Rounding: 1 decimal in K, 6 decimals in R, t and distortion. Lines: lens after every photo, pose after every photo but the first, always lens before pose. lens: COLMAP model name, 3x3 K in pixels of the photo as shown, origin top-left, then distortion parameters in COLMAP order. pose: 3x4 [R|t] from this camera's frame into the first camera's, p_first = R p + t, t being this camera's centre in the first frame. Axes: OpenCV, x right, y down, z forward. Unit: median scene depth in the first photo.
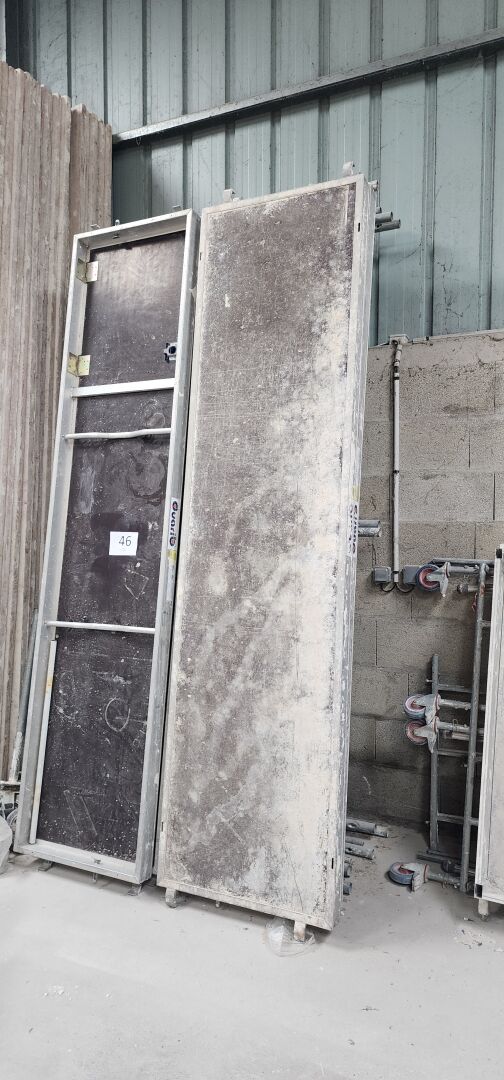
lens RADIAL K [[727.5, 0, 238.6], [0, 727.5, 532.9], [0, 0, 1]] dist [0.064232, -0.045166]
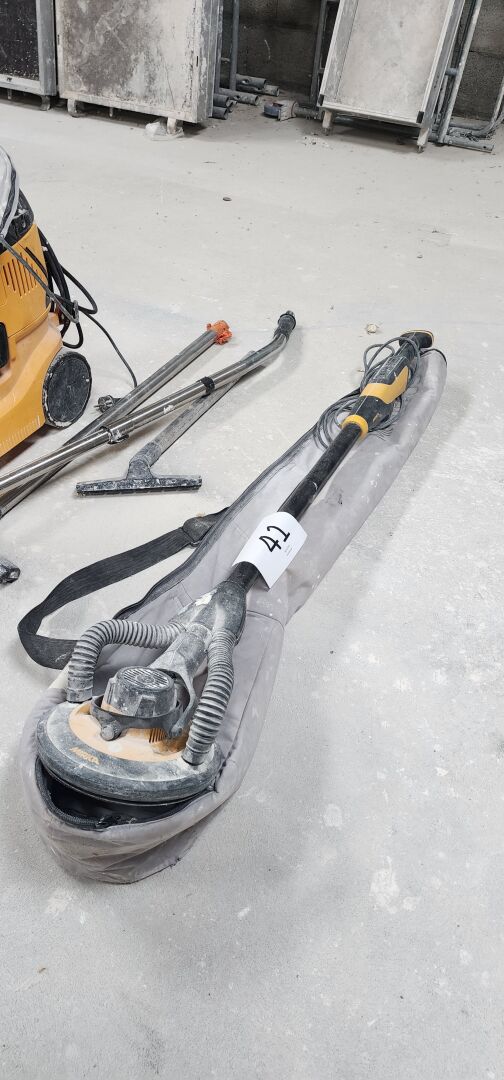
lens RADIAL K [[727.5, 0, 253.3], [0, 727.5, 539.9], [0, 0, 1]] dist [0.064232, -0.045166]
pose [[0.998939, 0.038714, 0.024926, 0.195997], [-0.045566, 0.753396, 0.655987, 0.219846], [0.006617, -0.656427, 0.754360, -0.356754]]
